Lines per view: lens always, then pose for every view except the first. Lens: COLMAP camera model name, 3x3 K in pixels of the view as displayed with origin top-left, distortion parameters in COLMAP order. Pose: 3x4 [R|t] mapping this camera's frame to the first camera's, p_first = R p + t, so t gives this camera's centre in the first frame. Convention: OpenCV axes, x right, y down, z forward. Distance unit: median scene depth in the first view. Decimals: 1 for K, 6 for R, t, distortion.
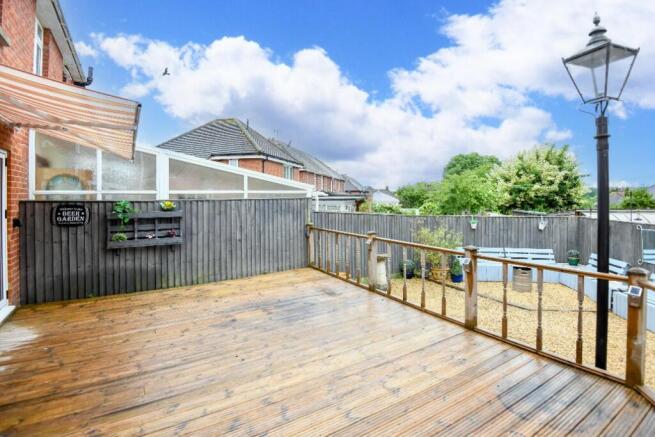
lens RADIAL K [[315.4, 0, 346.1], [0, 315.4, 200.0], [0, 0, 1]] dist [-0.031751, -0.000400]
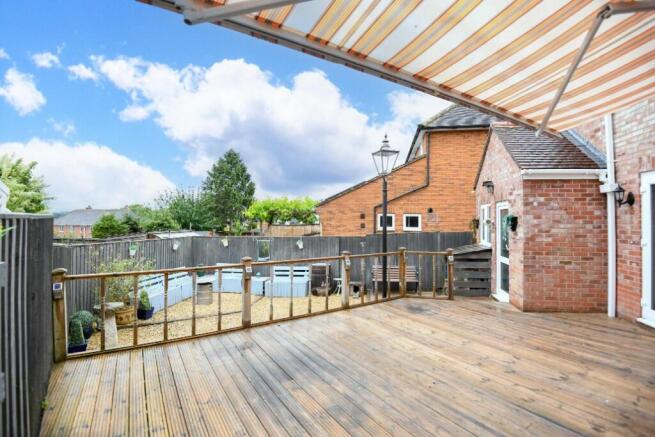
lens RADIAL K [[306.7, 0, 327.1], [0, 306.7, 214.9], [0, 0, 1]] dist [-0.014670, -0.015043]
pose [[0.018665, 0.019681, 0.999632, -0.136152], [0.011179, 0.999740, -0.019891, 0.000016], [-0.999763, 0.011546, 0.018440, 0.137340]]
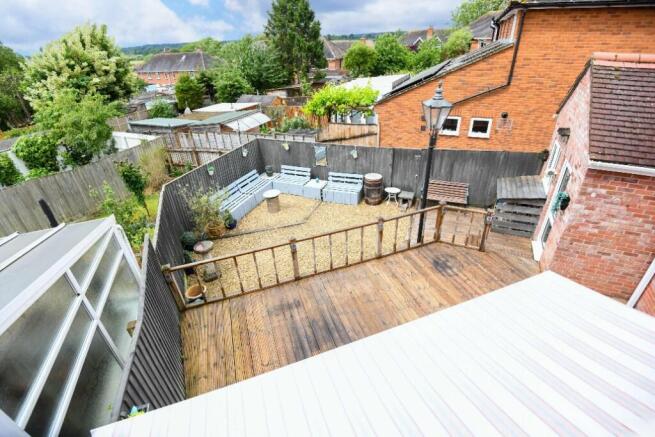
lens RADIAL K [[305.0, 0, 323.8], [0, 305.0, 215.8], [0, 0, 1]] dist [-0.014257, -0.012320]
pose [[0.259141, -0.492583, 0.830788, -0.128793], [0.063112, 0.866969, 0.494349, -0.086903], [-0.963775, -0.075674, 0.255755, 0.113767]]
